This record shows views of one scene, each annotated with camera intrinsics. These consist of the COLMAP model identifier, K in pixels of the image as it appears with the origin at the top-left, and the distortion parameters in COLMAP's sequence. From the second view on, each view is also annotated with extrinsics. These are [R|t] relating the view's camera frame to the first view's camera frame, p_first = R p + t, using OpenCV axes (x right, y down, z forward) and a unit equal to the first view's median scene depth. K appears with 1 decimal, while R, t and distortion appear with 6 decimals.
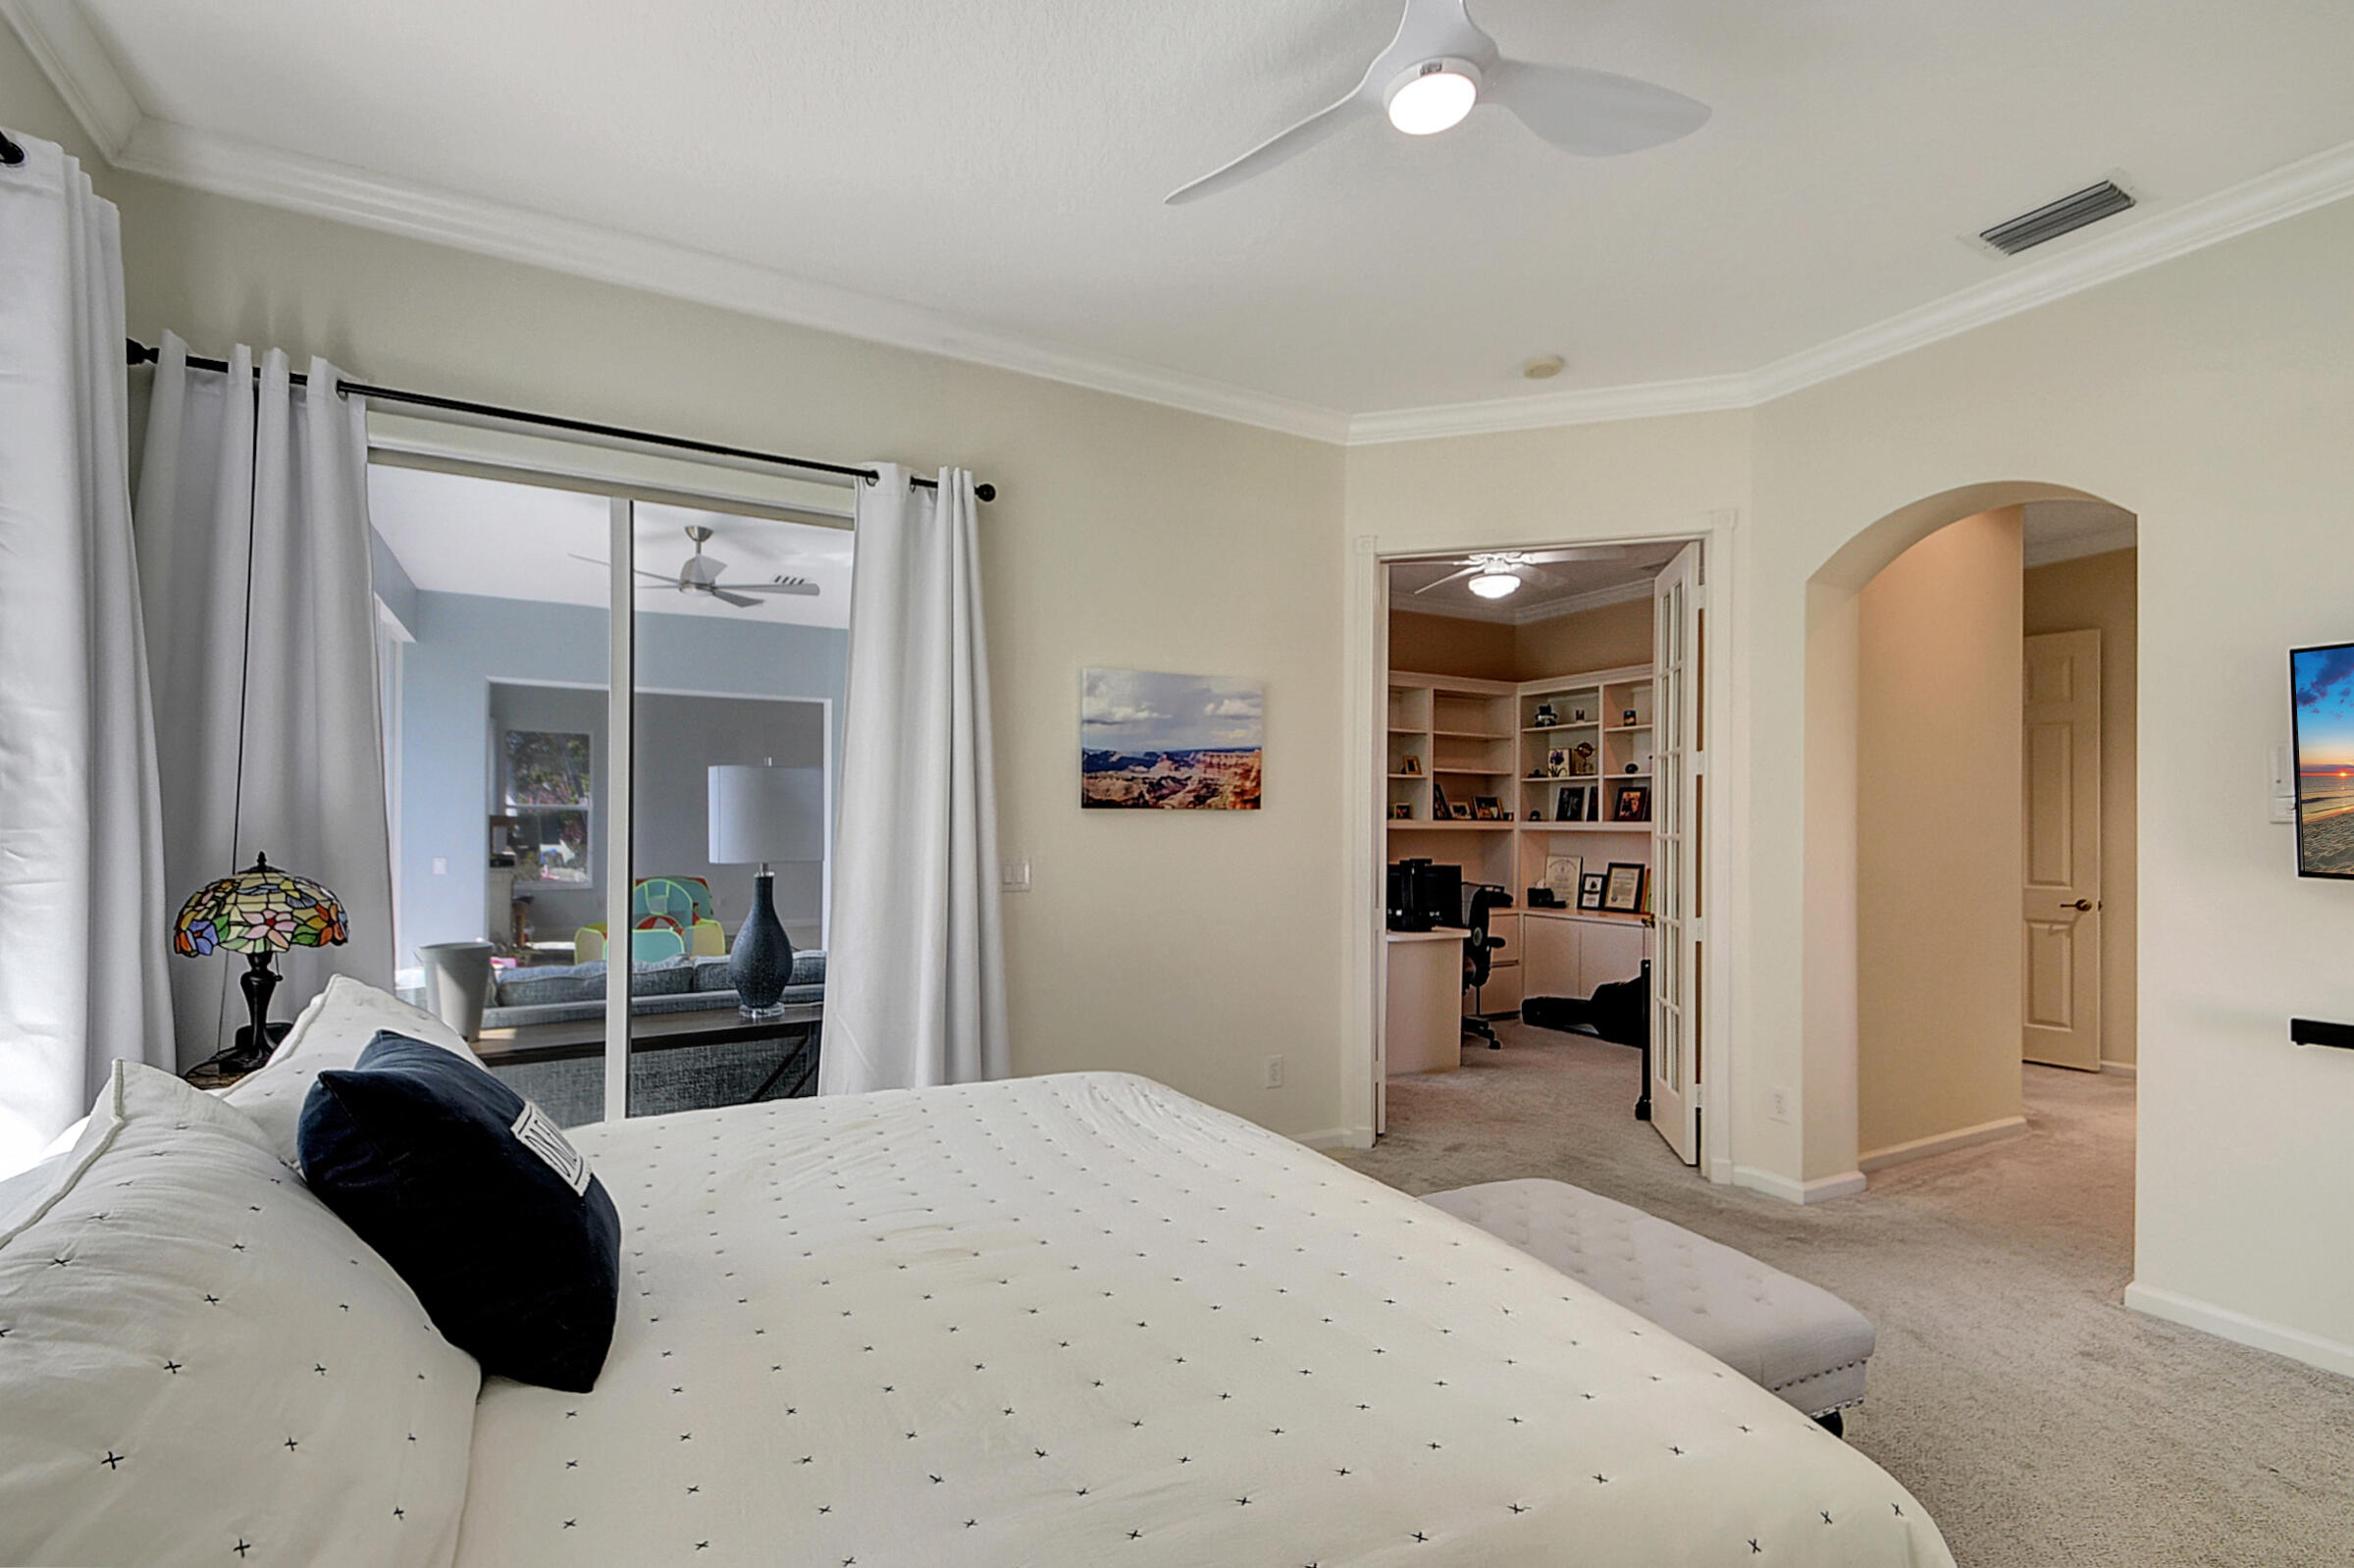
lens RADIAL K [[1031.3, 0, 1179.4], [0, 1031.3, 825.5], [0, 0, 1]] dist [0.001164, 0.000184]
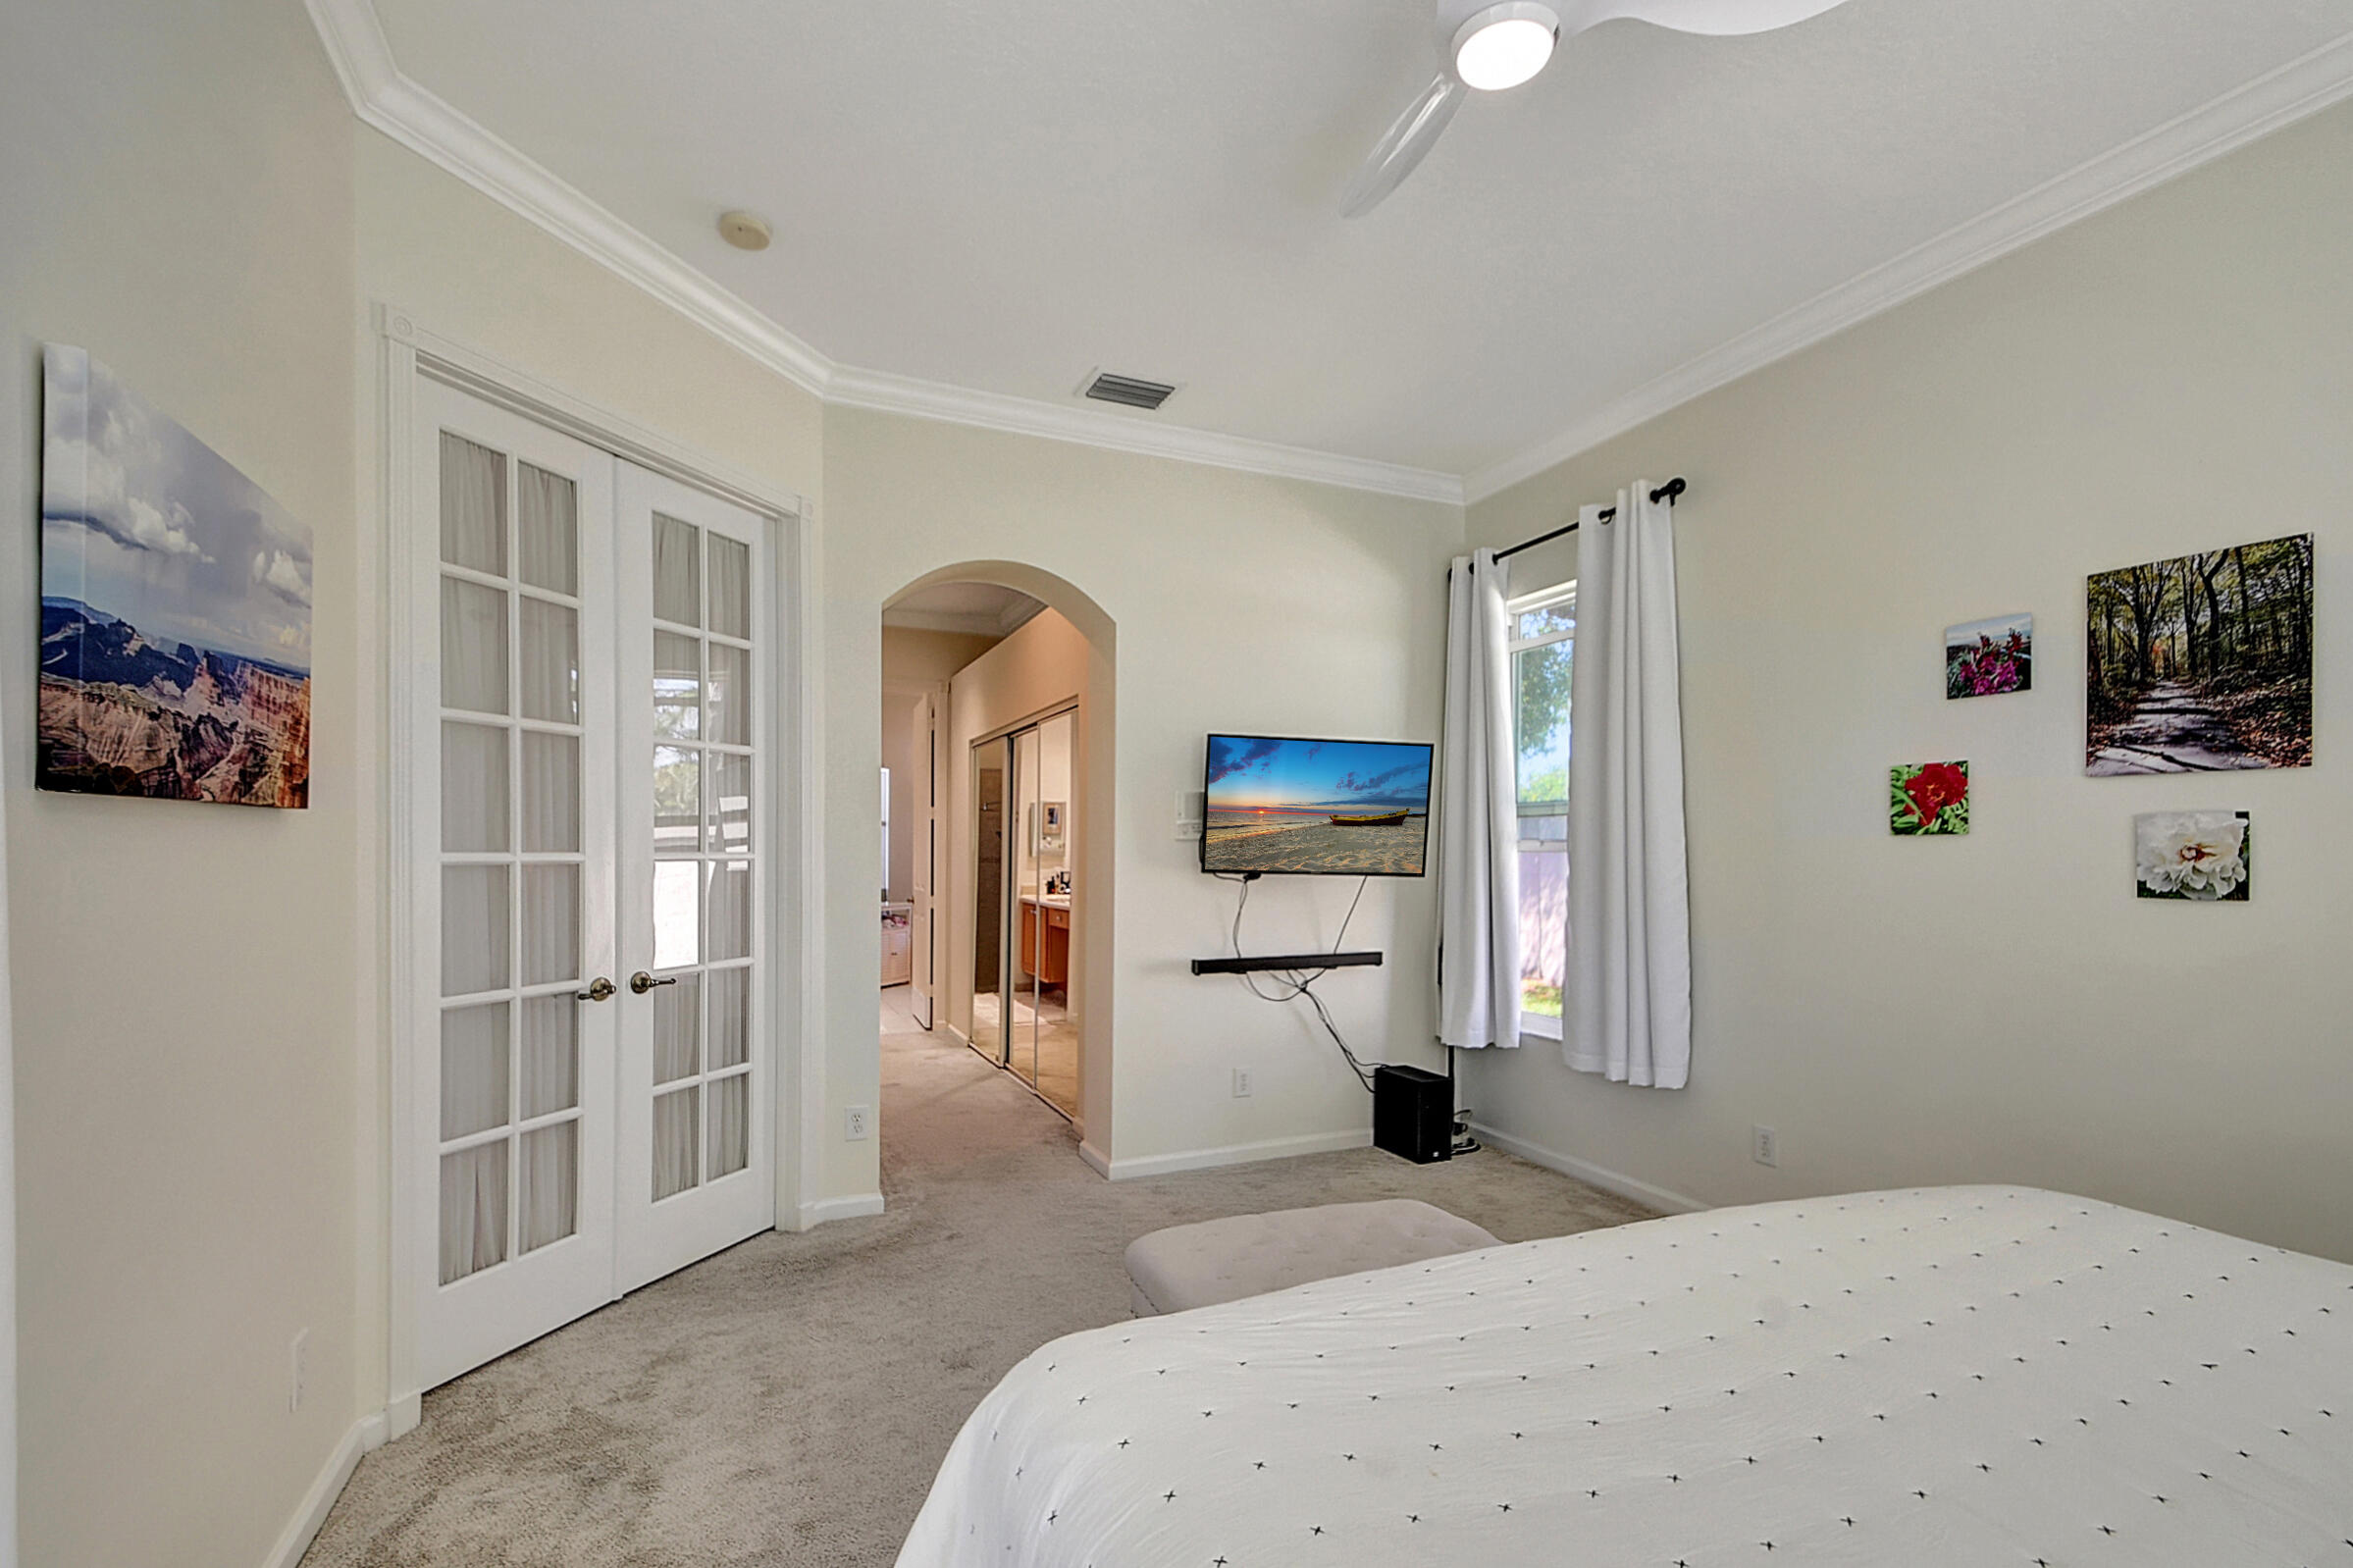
lens RADIAL K [[1011.9, 0, 1168.8], [0, 1011.9, 858.5], [0, 0, 1]] dist [-0.001033, -0.000684]
pose [[0.100771, -0.018015, 0.994747, -0.350044], [-0.000841, 0.999834, 0.018193, -0.001817], [-0.994909, -0.002669, 0.100739, 0.606477]]
